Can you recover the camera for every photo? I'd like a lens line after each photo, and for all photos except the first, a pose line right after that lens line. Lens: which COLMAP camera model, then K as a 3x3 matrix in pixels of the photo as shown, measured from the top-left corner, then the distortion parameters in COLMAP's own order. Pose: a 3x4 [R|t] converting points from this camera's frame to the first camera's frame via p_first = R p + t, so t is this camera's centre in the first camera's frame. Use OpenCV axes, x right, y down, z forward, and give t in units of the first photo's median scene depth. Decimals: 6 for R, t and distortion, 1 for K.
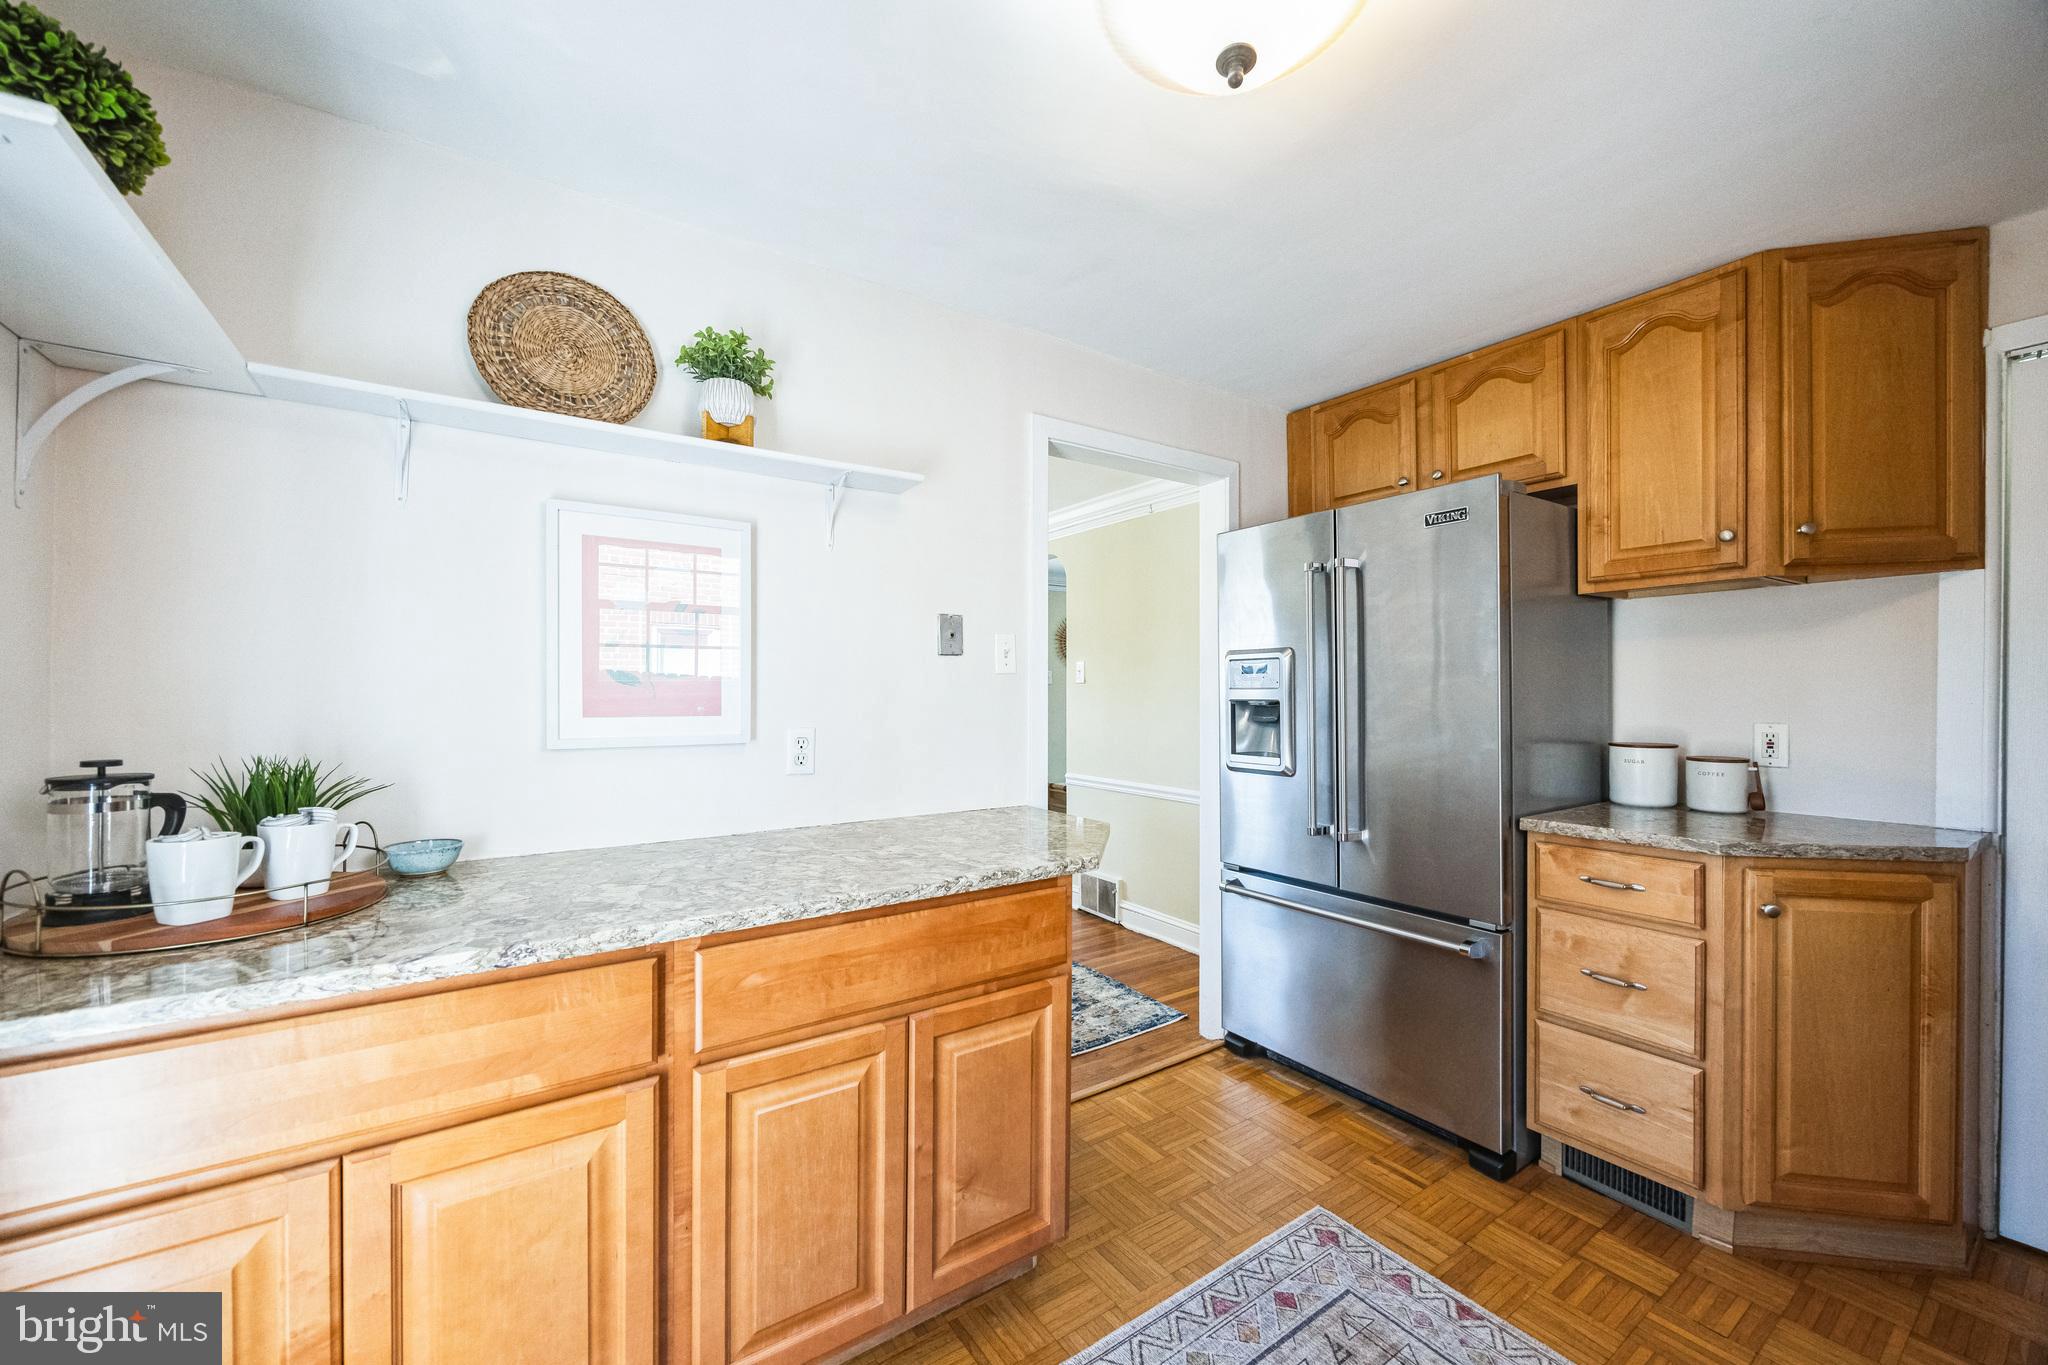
lens RADIAL K [[794.7, 0, 1008.2], [0, 794.7, 690.9], [0, 0, 1]] dist [0.003477, 0.000078]
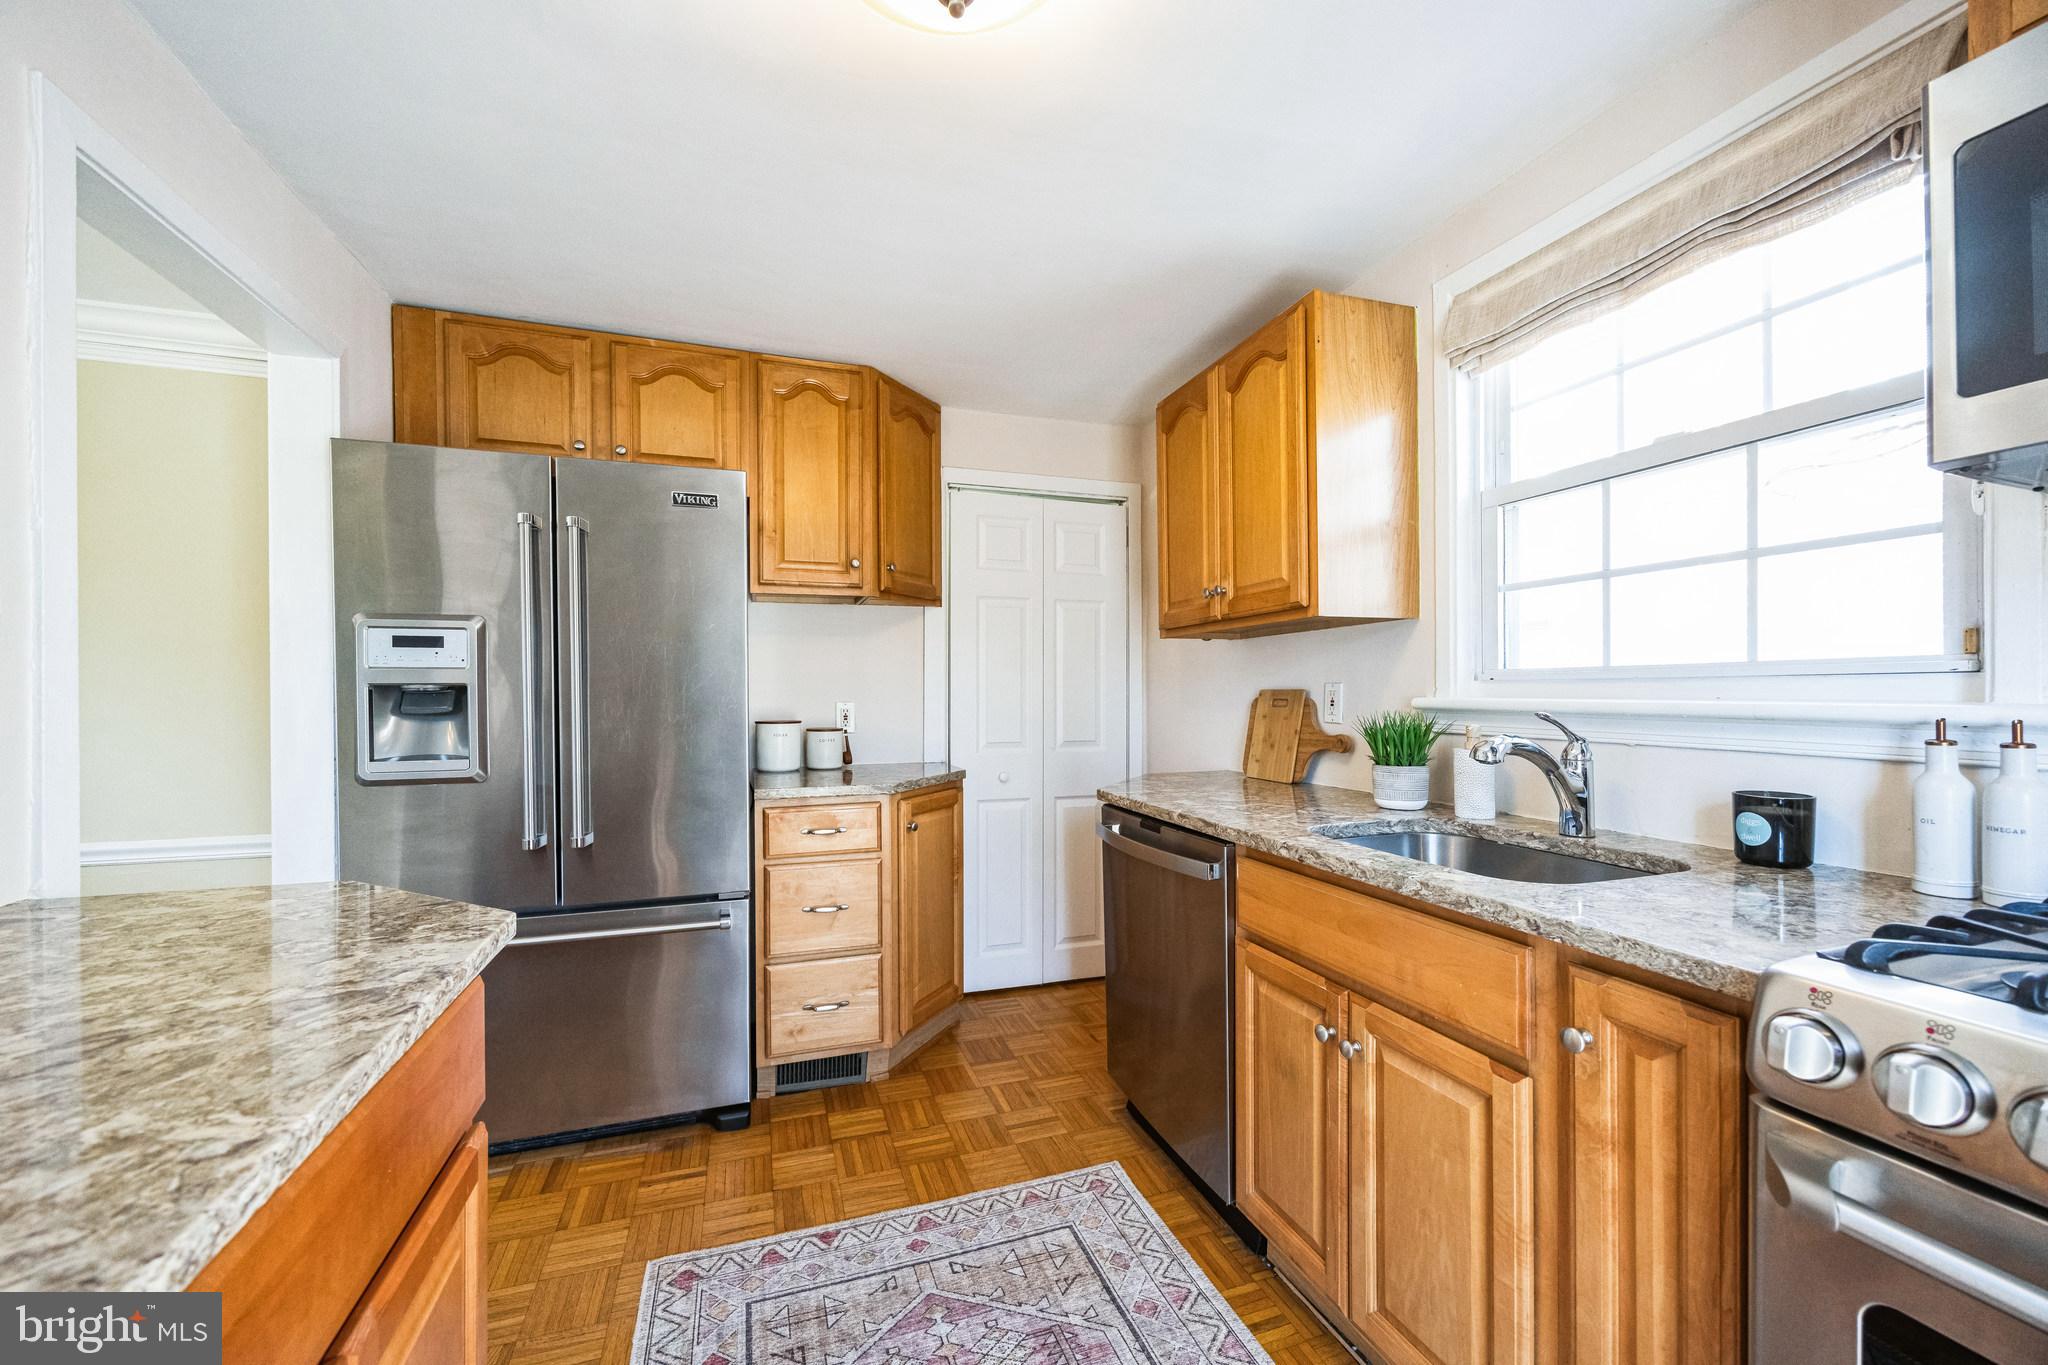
lens RADIAL K [[794.7, 0, 1008.2], [0, 794.7, 690.9], [0, 0, 1]] dist [0.003477, 0.000078]
pose [[0.262105, -0.000495, 0.965039, -0.360576], [-0.000485, 1.000000, 0.000645, 0.023339], [-0.965039, -0.000637, 0.262105, 0.408448]]
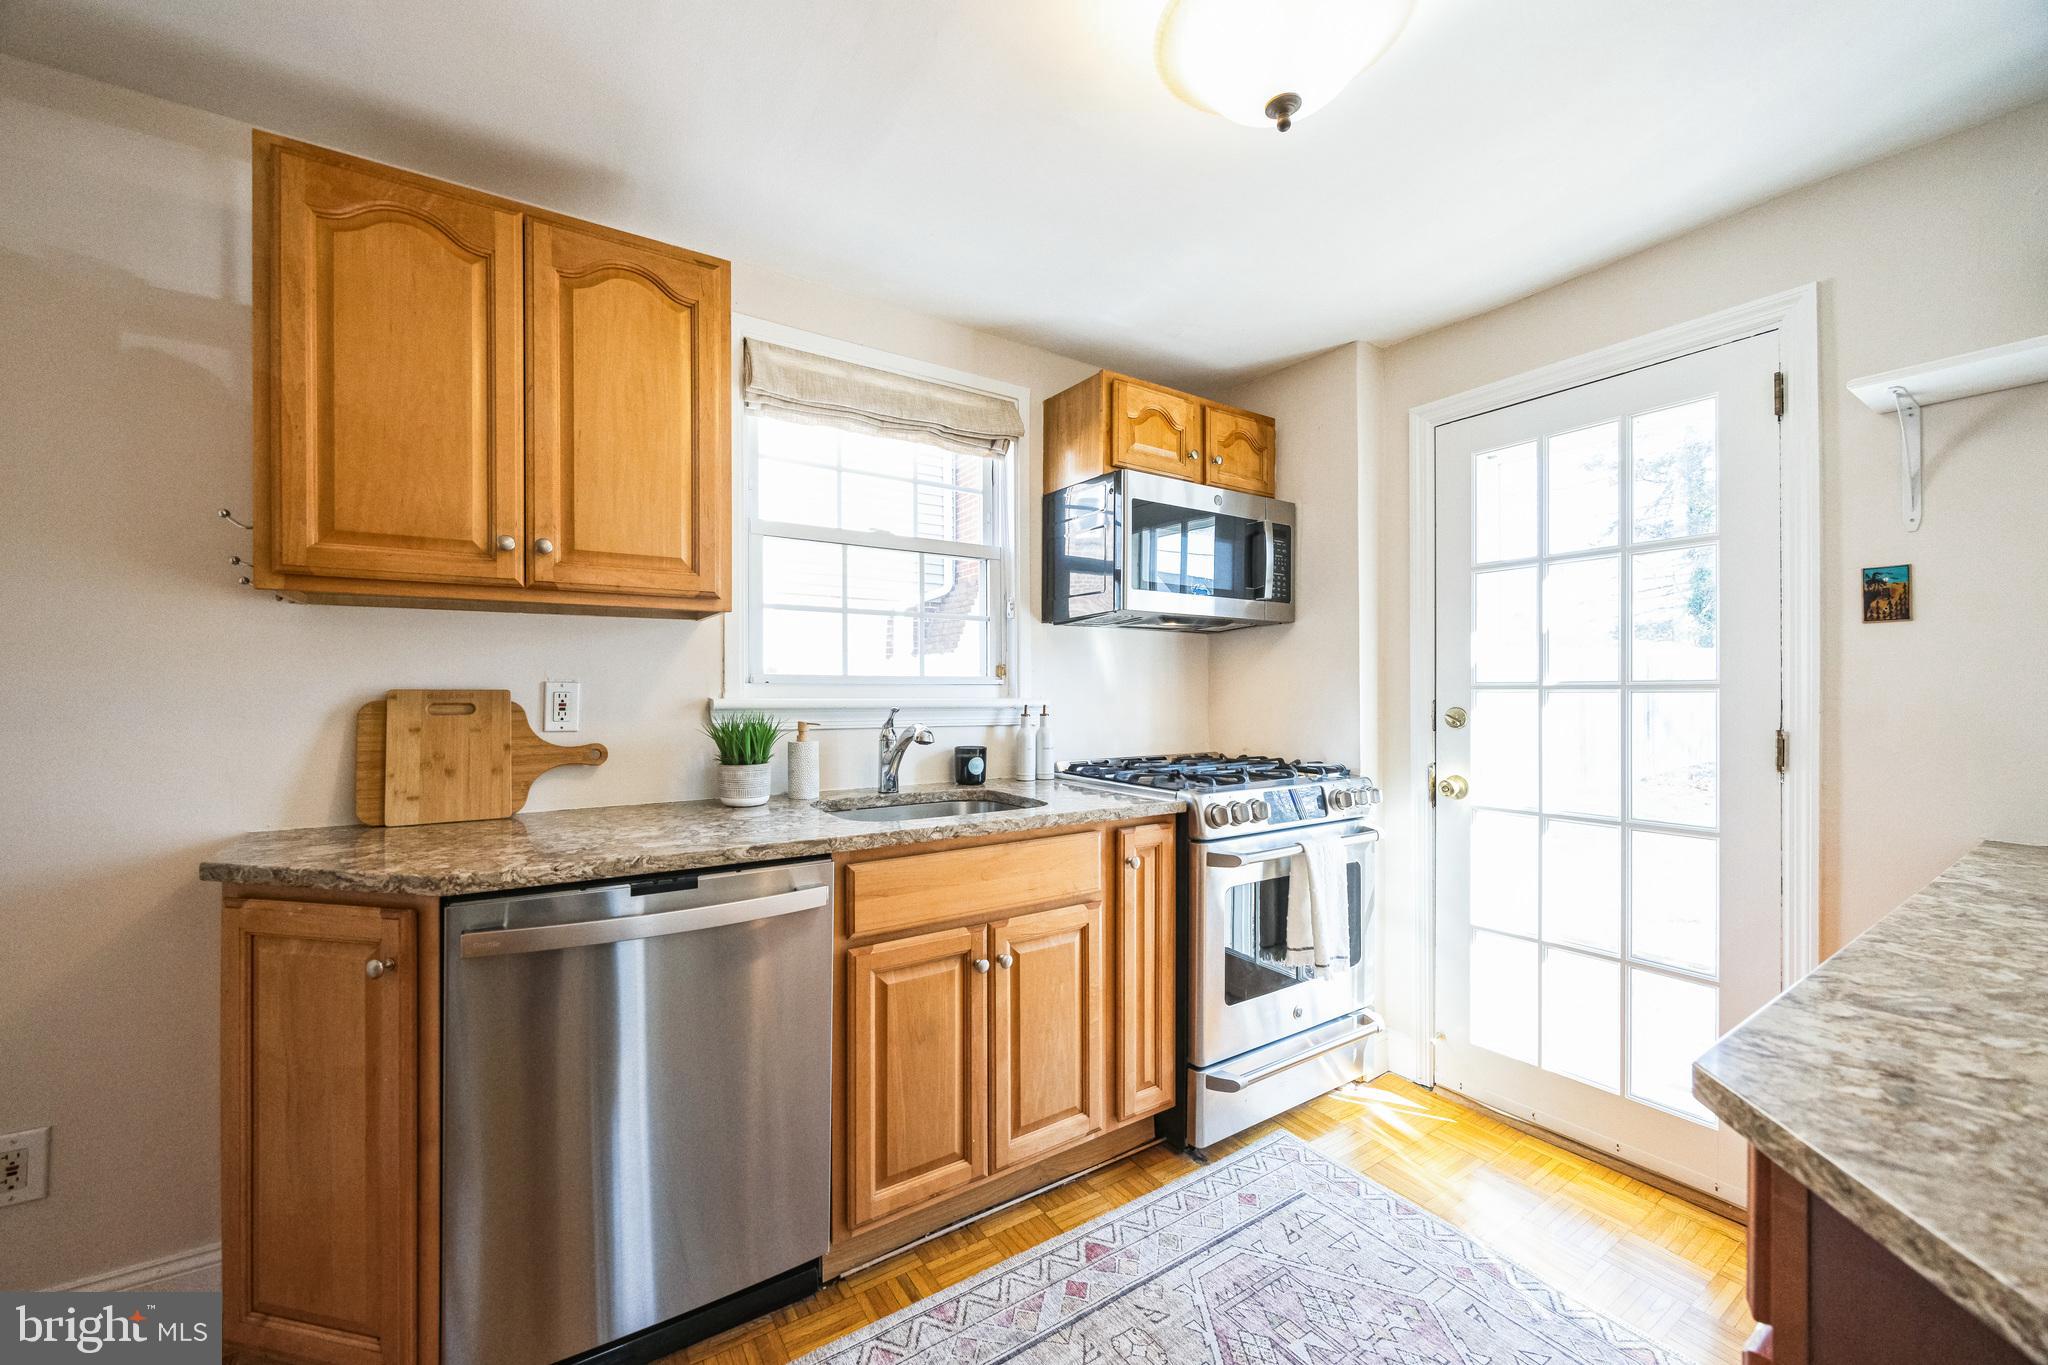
lens RADIAL K [[789.8, 0, 1015.9], [0, 789.8, 681.9], [0, 0, 1]] dist [-0.000223, -0.000013]
pose [[-0.999983, -0.003275, -0.004794, 0.385593], [-0.003209, 0.999900, -0.013768, 0.023521], [0.004839, -0.013752, -0.999894, 1.233734]]
